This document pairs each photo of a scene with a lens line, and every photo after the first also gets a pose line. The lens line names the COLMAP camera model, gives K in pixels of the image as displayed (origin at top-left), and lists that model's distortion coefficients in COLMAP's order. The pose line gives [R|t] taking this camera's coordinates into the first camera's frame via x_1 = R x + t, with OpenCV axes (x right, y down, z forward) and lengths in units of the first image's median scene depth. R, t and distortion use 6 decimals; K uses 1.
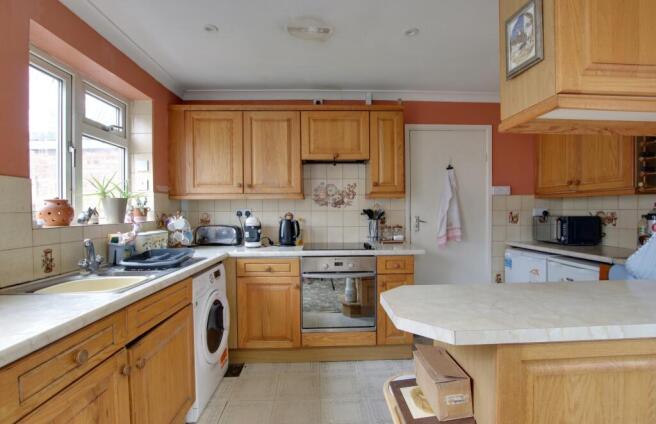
lens RADIAL K [[312.8, 0, 329.3], [0, 312.8, 214.8], [0, 0, 1]] dist [-0.029371, -0.000532]
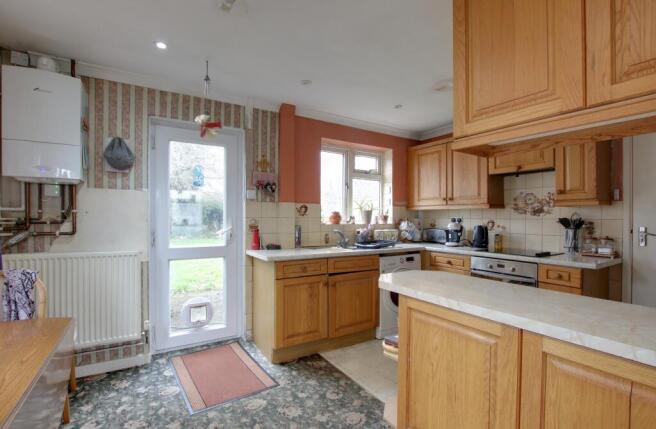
lens RADIAL K [[298.7, 0, 327.9], [0, 298.7, 215.1], [0, 0, 1]] dist [-0.025629, -0.000217]
pose [[0.504398, 0.003219, -0.863465, 0.566091], [-0.019365, 0.999784, -0.007585, -0.005807], [0.863254, 0.020547, 0.504351, -0.075299]]
